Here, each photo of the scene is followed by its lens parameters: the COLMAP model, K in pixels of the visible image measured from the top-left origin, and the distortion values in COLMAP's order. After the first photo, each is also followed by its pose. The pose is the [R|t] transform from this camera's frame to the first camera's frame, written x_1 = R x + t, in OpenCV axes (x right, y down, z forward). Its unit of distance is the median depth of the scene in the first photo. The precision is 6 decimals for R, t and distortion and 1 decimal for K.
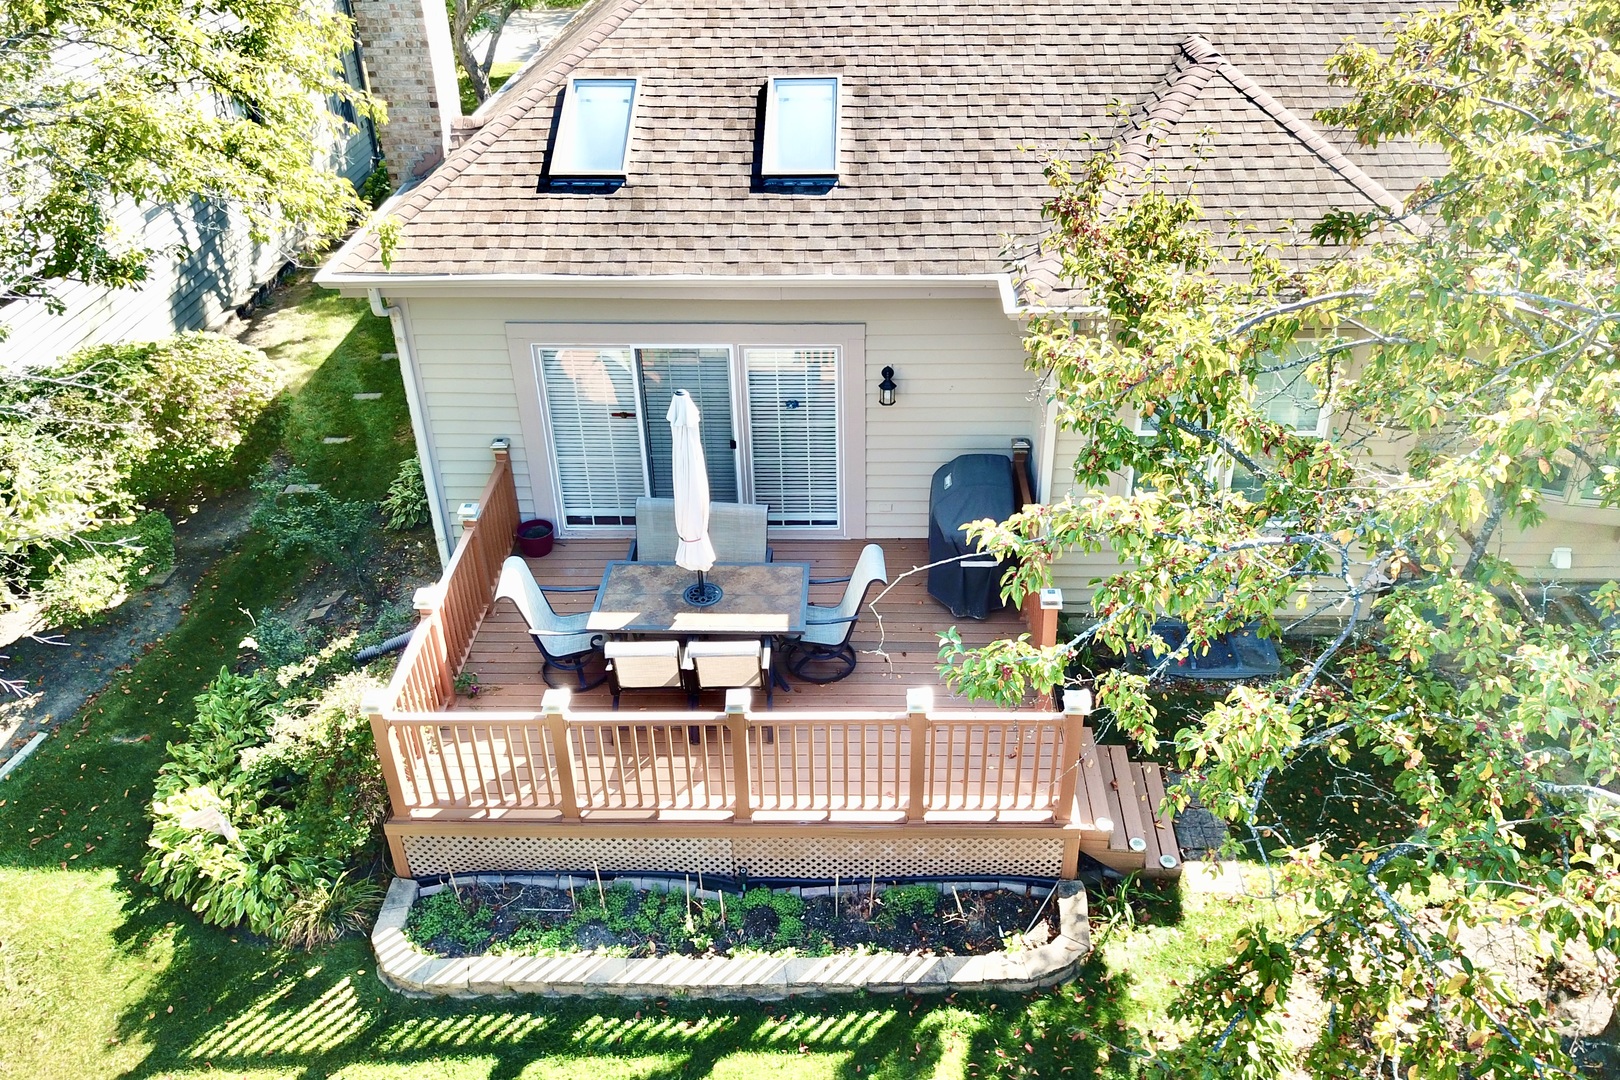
lens RADIAL K [[1215.9, 0, 811.2], [0, 1215.9, 540.5], [0, 0, 1]] dist [0.001111, -0.000363]
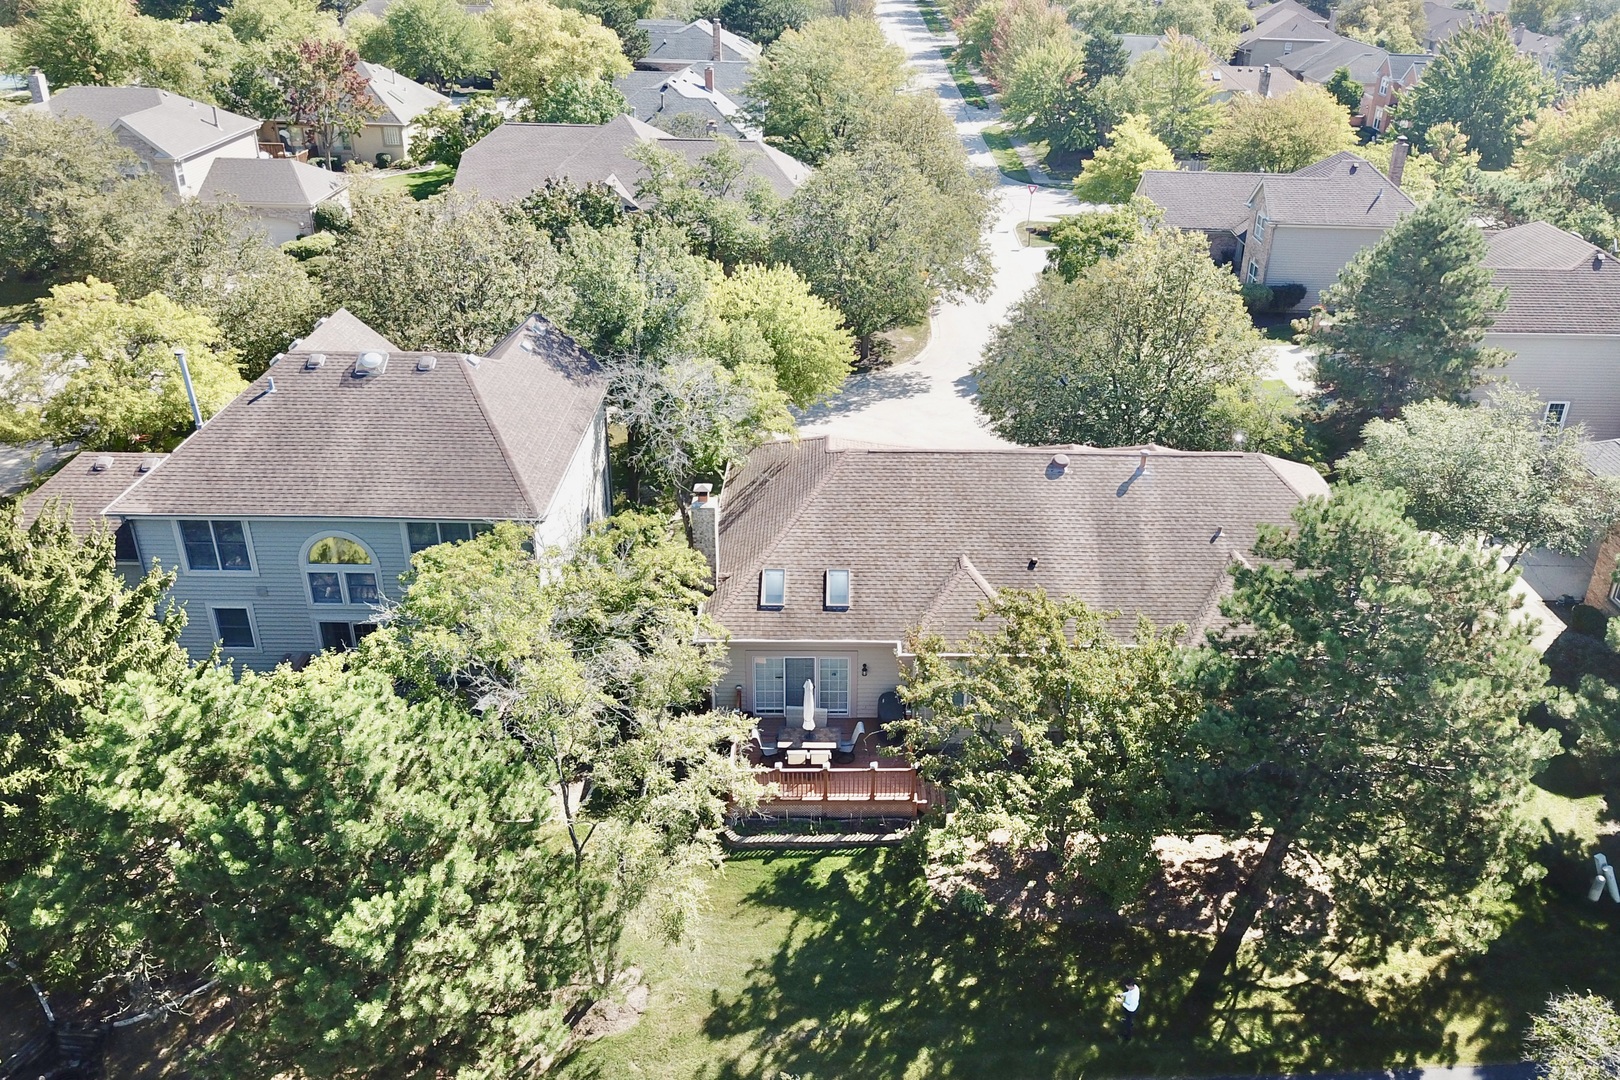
lens RADIAL K [[1215.9, 0, 815.5], [0, 1215.9, 536.4], [0, 0, 1]] dist [0.001111, -0.000363]
pose [[0.999543, 0.009863, 0.028568, -0.197250], [-0.006977, 0.995023, -0.099398, -0.194939], [-0.029406, 0.099153, 0.994638, -2.708077]]
